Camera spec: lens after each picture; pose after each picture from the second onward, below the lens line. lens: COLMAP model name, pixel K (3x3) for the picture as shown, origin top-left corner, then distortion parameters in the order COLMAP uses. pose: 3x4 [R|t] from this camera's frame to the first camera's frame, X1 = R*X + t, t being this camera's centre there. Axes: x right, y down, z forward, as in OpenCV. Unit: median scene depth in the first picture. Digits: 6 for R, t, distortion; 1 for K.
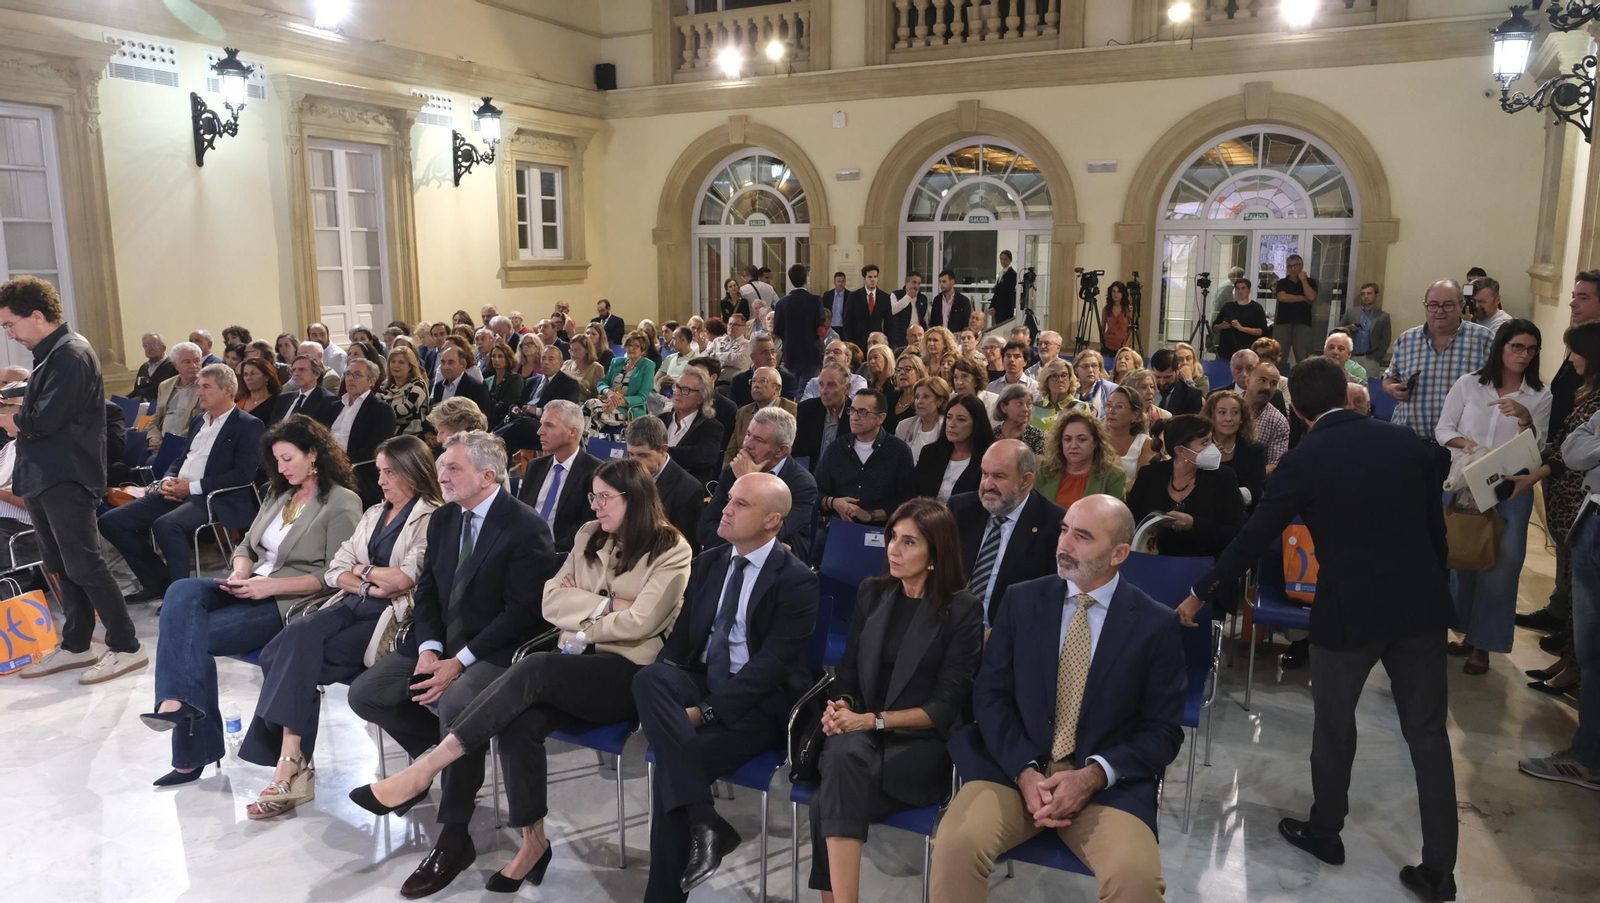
lens RADIAL K [[1089.6, 0, 802.5], [0, 1089.6, 448.8], [0, 0, 1]] dist [-0.029842, 0.020766]
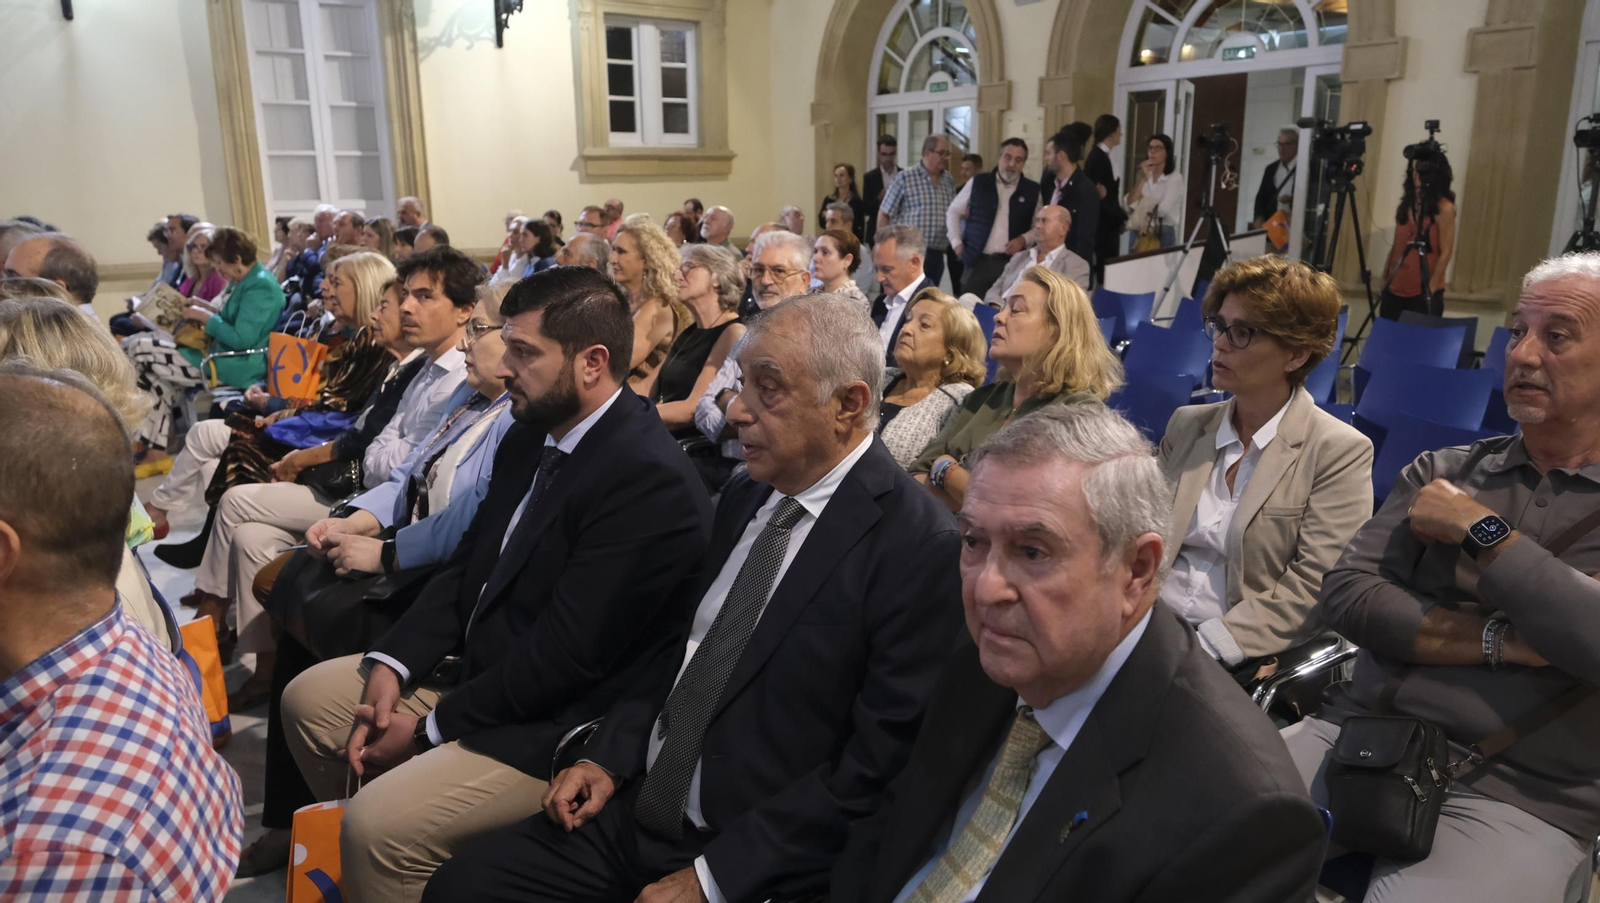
lens RADIAL K [[1085.2, 0, 803.3], [0, 1085.2, 450.0], [0, 0, 1]] dist [-0.024371, 0.008065]
pose [[0.875890, 0.108494, -0.470155, 0.260838], [-0.076742, 0.993313, 0.086250, -0.040829], [0.476369, -0.039465, 0.878359, 0.418690]]
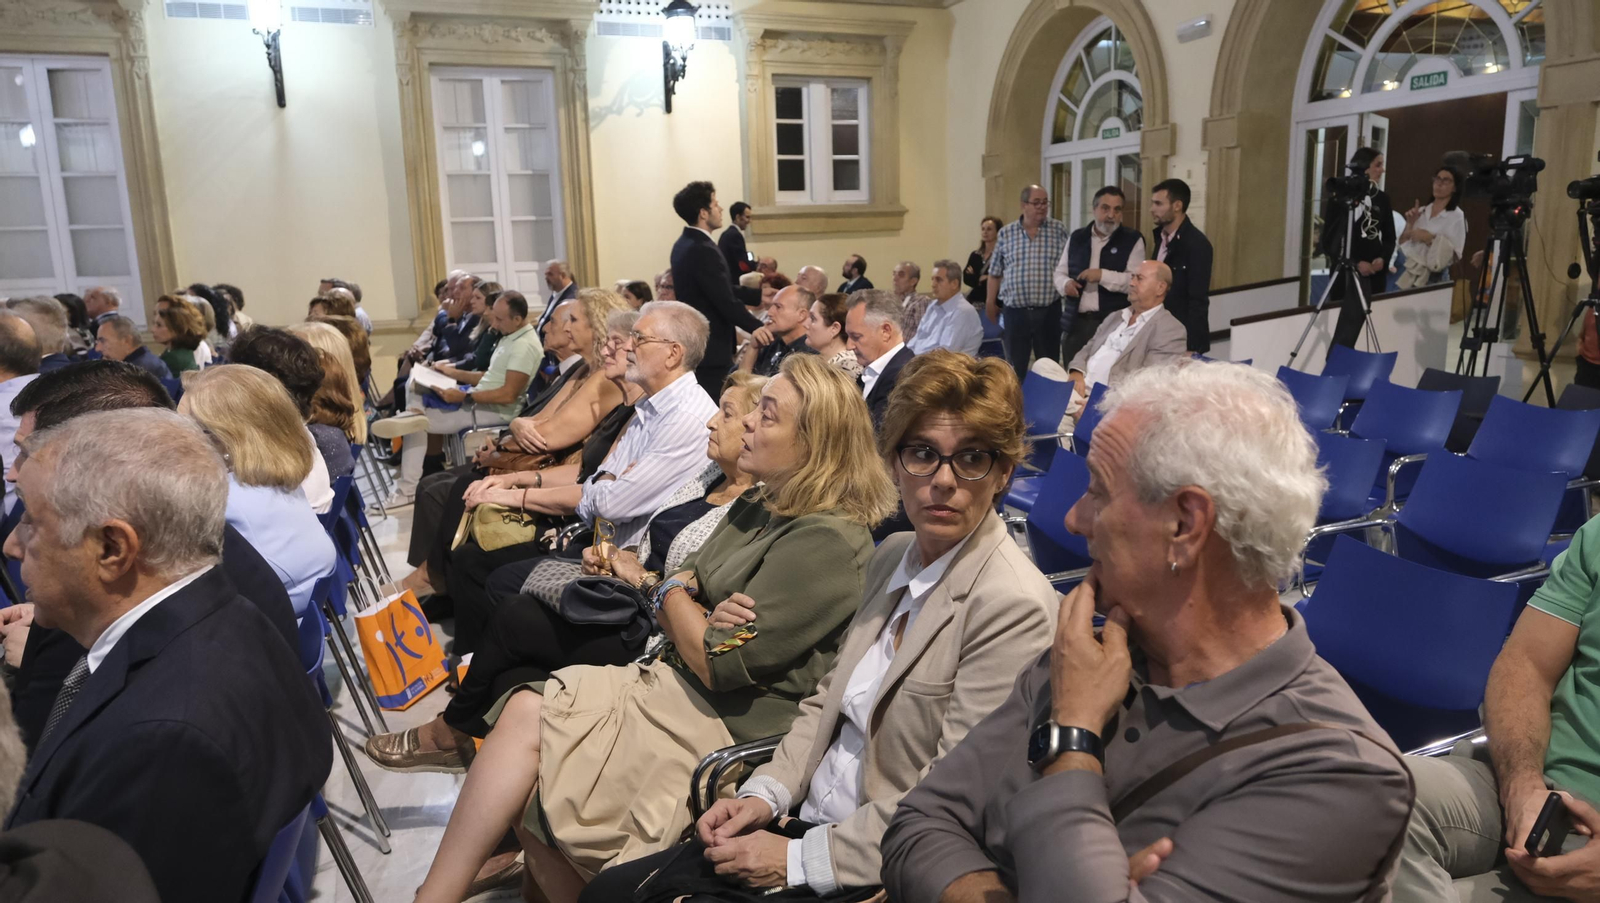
lens RADIAL K [[1085.2, 0, 803.3], [0, 1085.2, 450.0], [0, 0, 1]] dist [-0.024371, 0.008065]
pose [[0.737260, 0.106970, -0.667087, 0.307659], [-0.090166, 0.994132, 0.059763, -0.053246], [0.669565, 0.016088, 0.742579, 0.483011]]
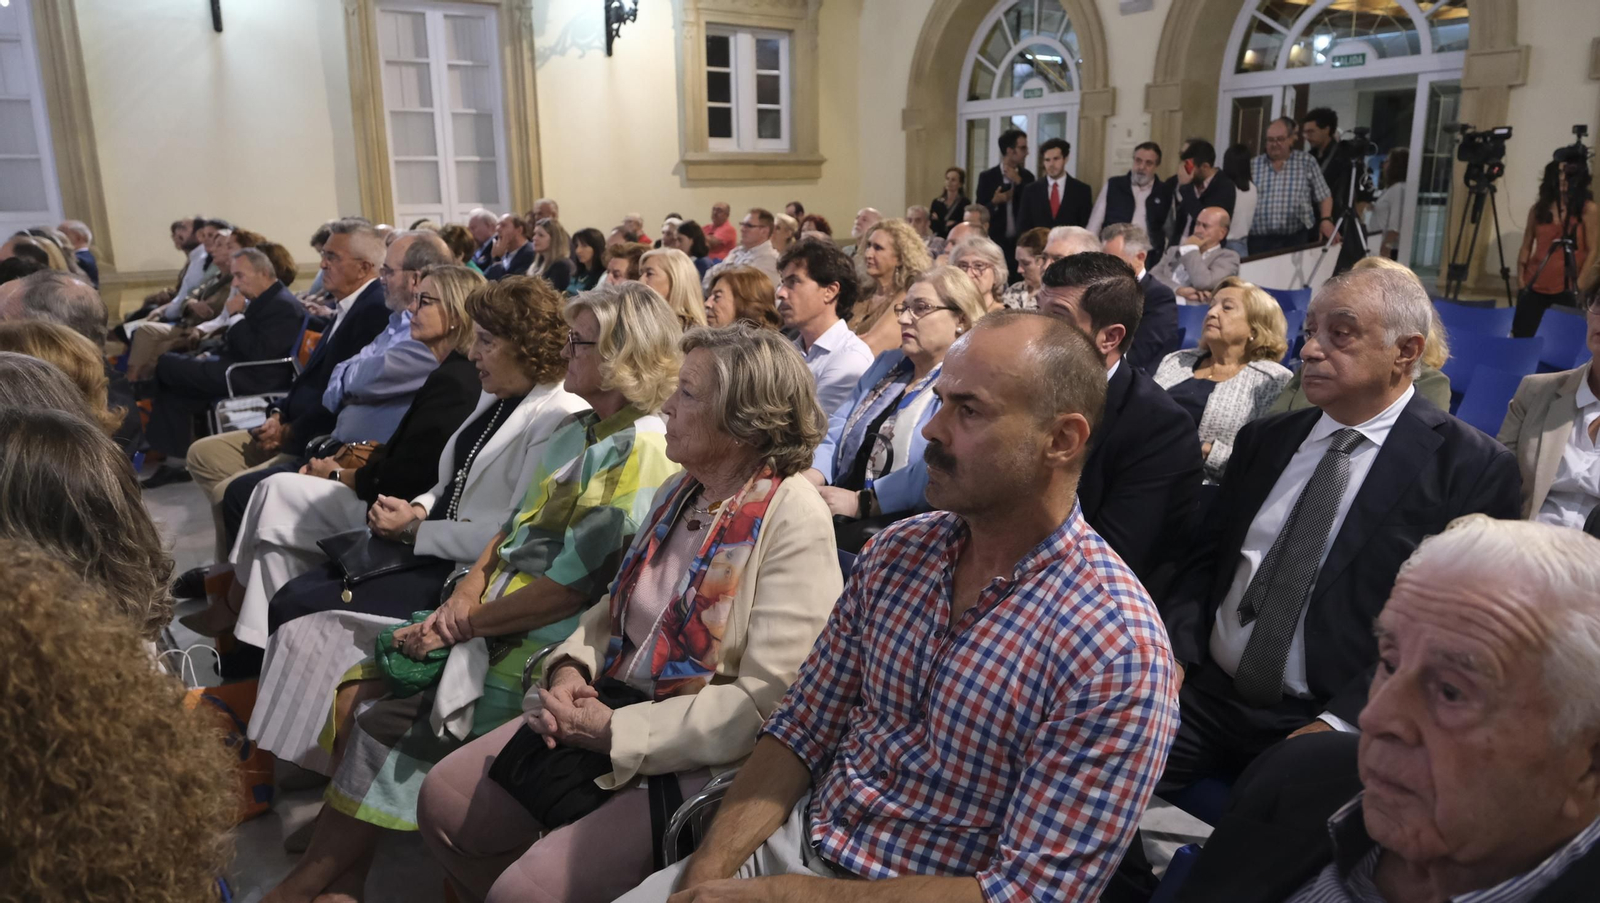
lens RADIAL K [[1089.6, 0, 802.5], [0, 1089.6, 448.8], [0, 0, 1]] dist [-0.029842, 0.020766]
pose [[0.870816, 0.105484, -0.480159, 0.217232], [-0.075416, 0.993812, 0.081552, -0.031136], [0.485790, -0.034806, 0.873382, 0.363797]]
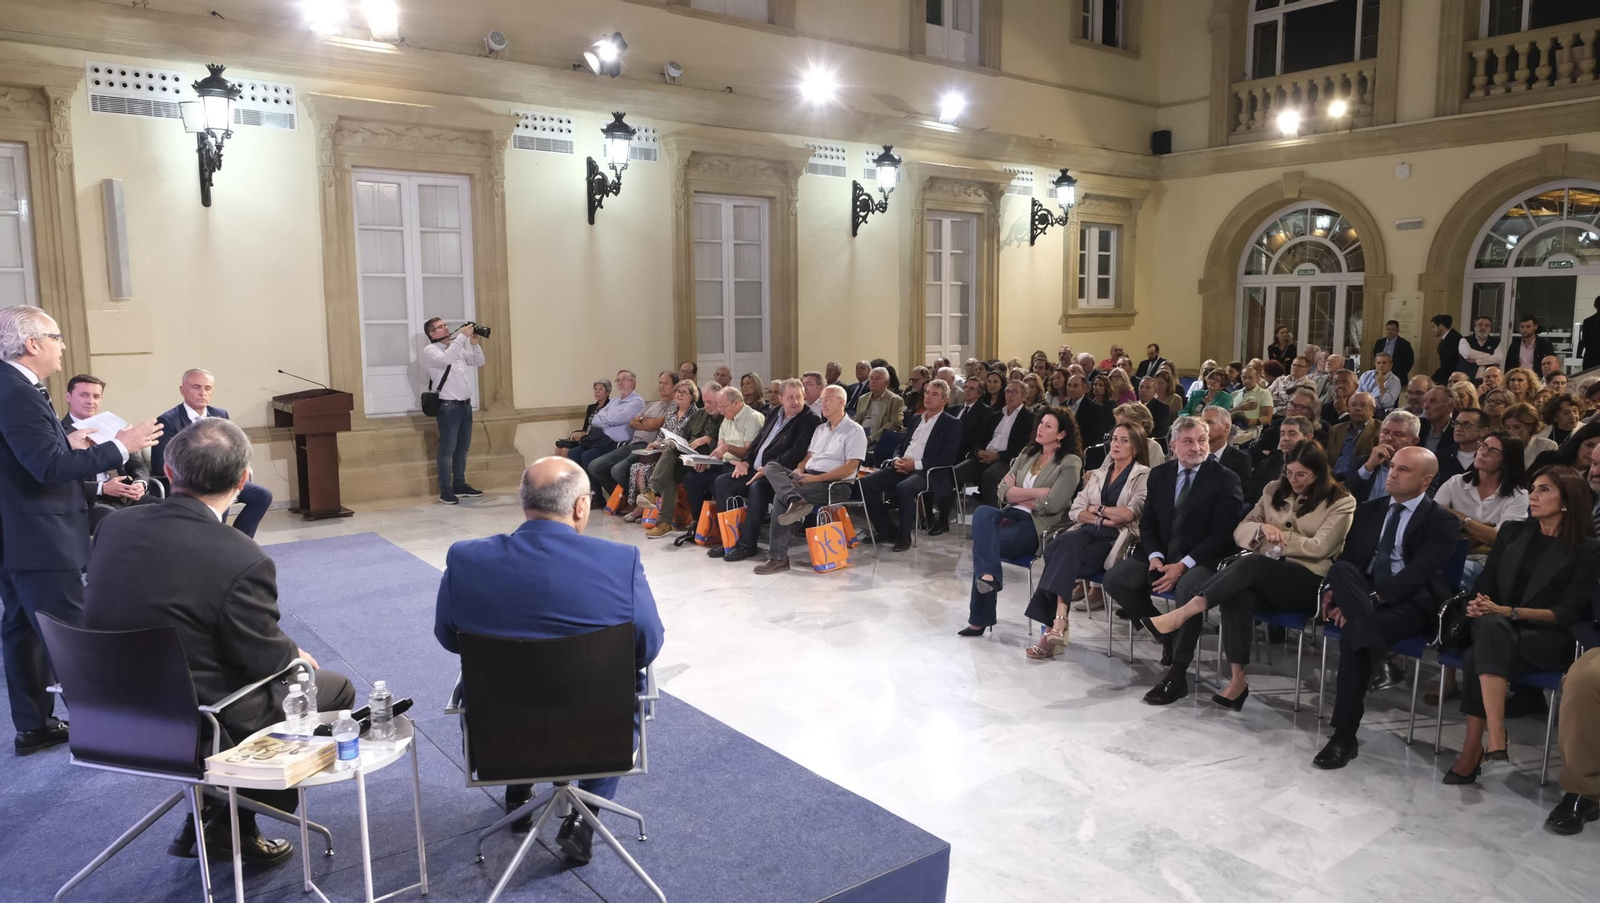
lens RADIAL K [[1085.2, 0, 803.3], [0, 1085.2, 450.0], [0, 0, 1]] dist [-0.024371, 0.008065]
pose [[0.906351, 0.047905, -0.419801, -0.042009], [-0.066559, 0.997335, -0.029891, 0.028819], [0.417250, 0.055033, 0.907124, -0.148327]]
